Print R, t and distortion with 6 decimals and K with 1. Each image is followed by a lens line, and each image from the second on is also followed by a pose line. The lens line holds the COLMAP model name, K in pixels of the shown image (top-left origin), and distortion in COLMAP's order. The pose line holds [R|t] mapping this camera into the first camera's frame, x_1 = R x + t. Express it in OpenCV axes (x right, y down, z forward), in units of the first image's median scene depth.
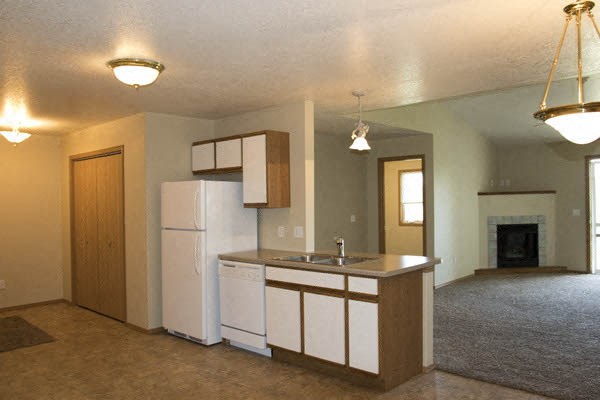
lens RADIAL K [[468.1, 0, 300.0], [0, 468.1, 200.0], [0, 0, 1]] dist [-0.117777, 0.116328]
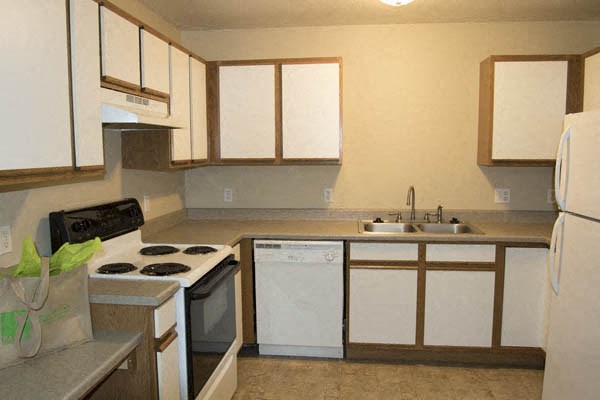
lens RADIAL K [[468.1, 0, 300.0], [0, 468.1, 200.0], [0, 0, 1]] dist [-0.117777, 0.116328]
pose [[0.811132, -0.050254, 0.582700, -0.565547], [-0.009882, 0.994982, 0.099567, 0.001071], [-0.584779, -0.086520, 0.806565, 0.451357]]
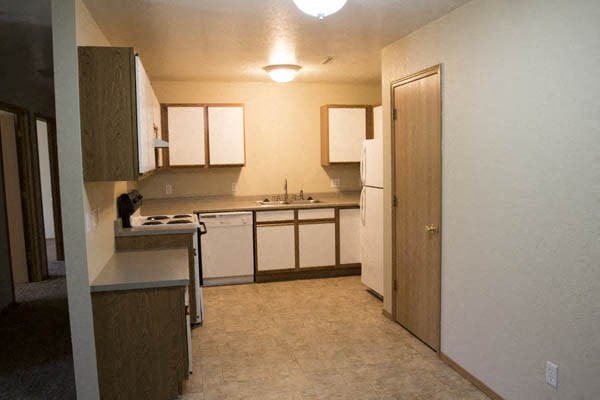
lens RADIAL K [[468.1, 0, 300.0], [0, 468.1, 200.0], [0, 0, 1]] dist [-0.117777, 0.116328]
pose [[0.553406, -0.070778, 0.829899, -1.156186], [0.002684, 0.996529, 0.083199, 0.001639], [-0.832907, -0.043815, 0.551675, 0.142191]]
